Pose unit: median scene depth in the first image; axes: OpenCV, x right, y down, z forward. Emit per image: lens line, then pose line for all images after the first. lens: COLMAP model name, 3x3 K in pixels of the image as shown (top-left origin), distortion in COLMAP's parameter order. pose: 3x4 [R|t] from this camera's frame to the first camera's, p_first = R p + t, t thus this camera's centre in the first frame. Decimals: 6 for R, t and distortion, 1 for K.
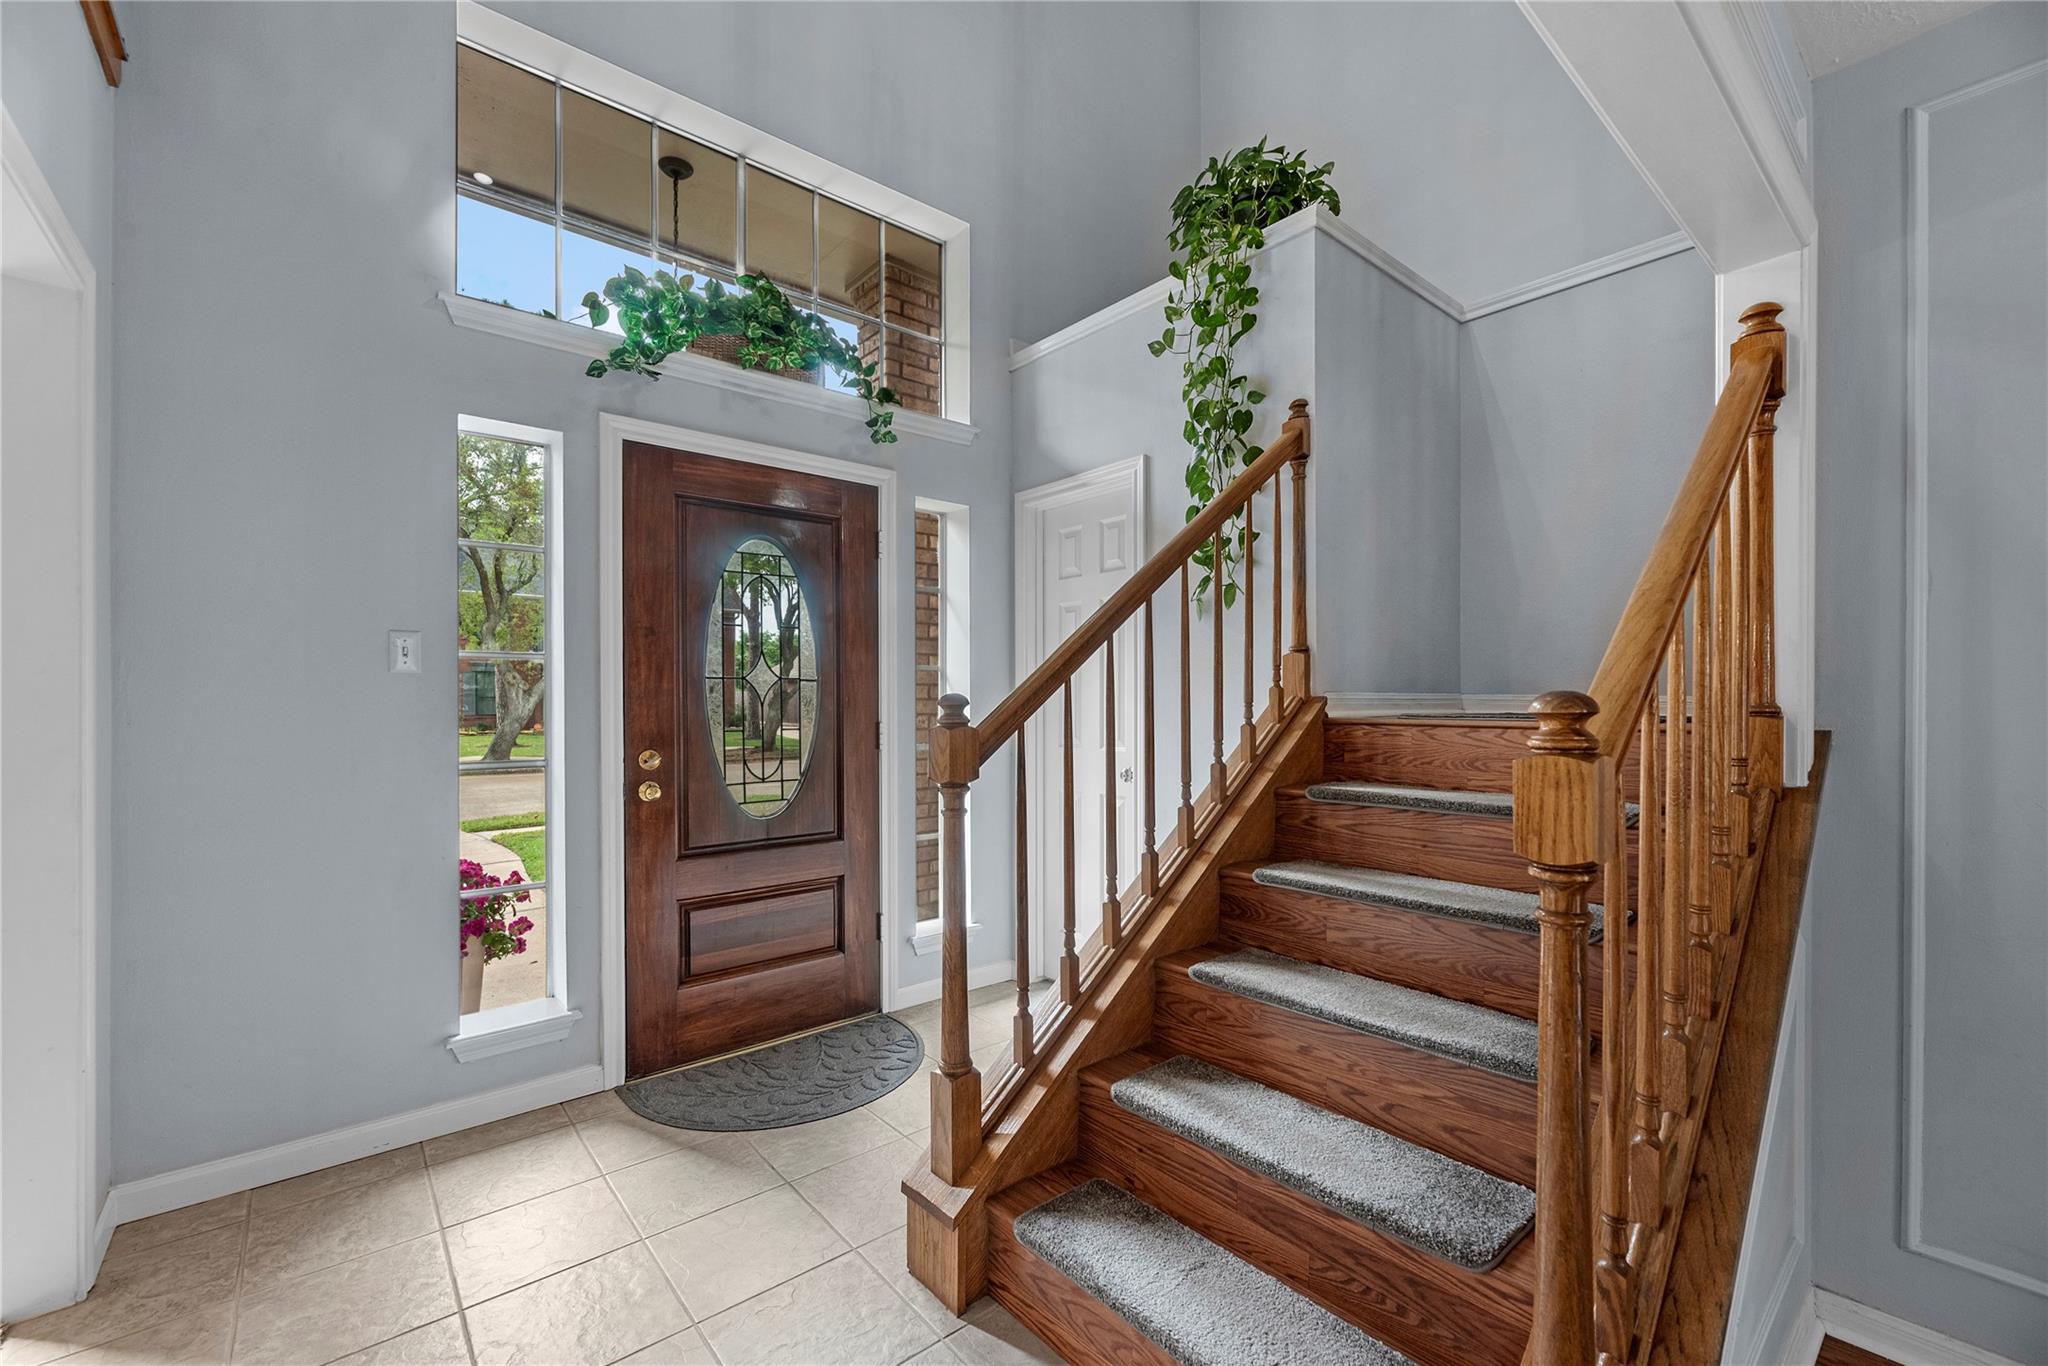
lens RADIAL K [[835.3, 0, 1028.1], [0, 835.3, 710.9], [0, 0, 1]] dist [-0.003223, 0.000045]
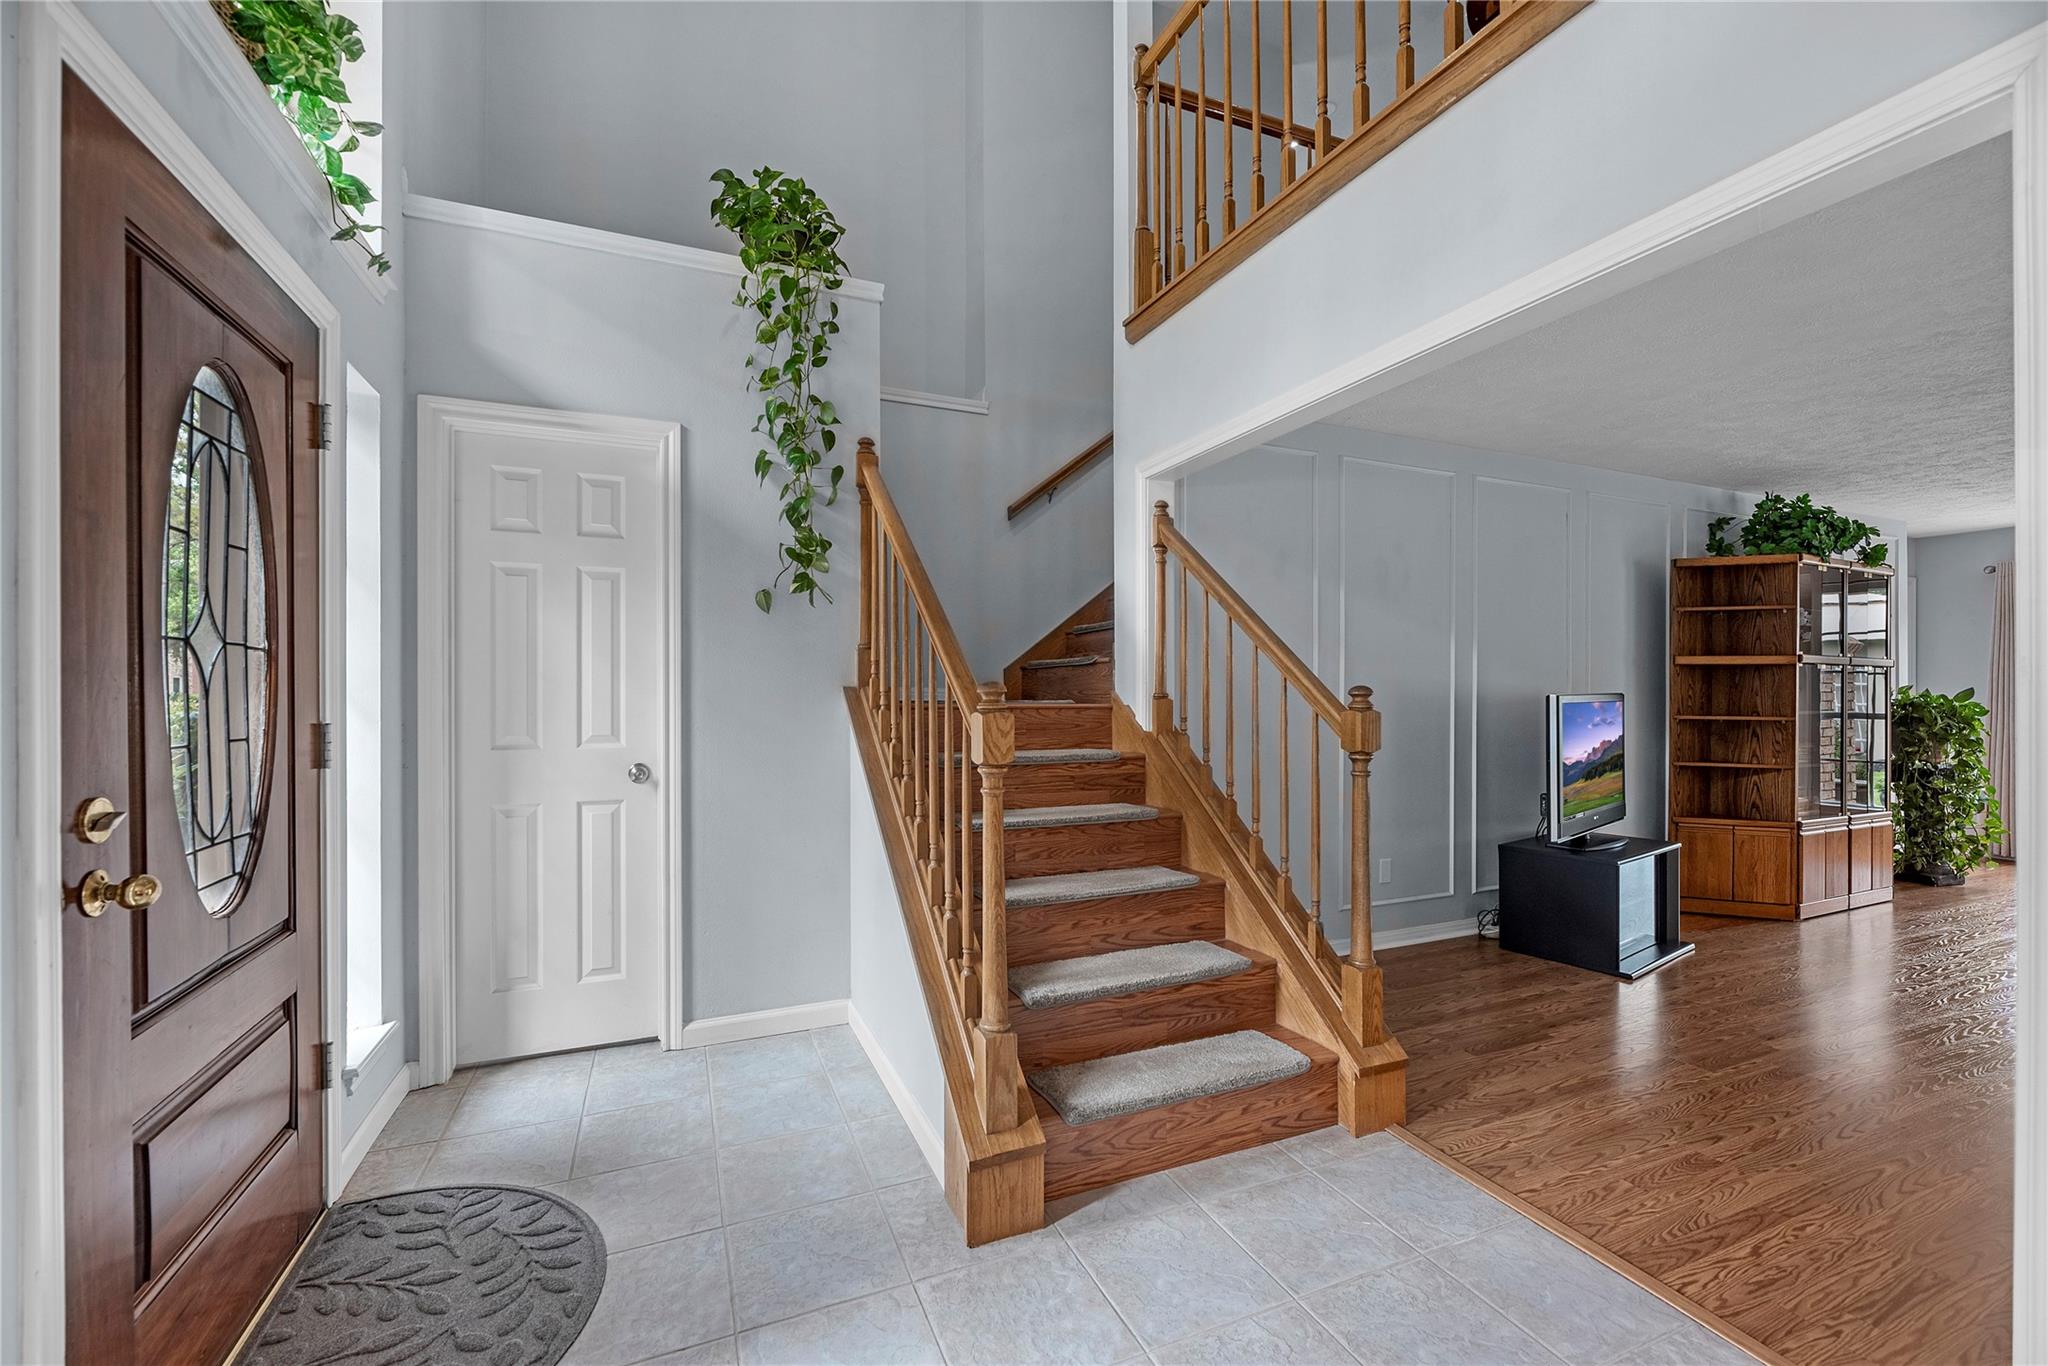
lens RADIAL K [[835.3, 0, 1034.4], [0, 835.3, 690.6], [0, 0, 1]] dist [-0.003223, 0.000045]
pose [[0.297874, 0.001282, 0.954604, -0.798409], [0.008788, 0.999953, -0.004085, -0.004312], [-0.954565, 0.009605, 0.297848, 0.447771]]
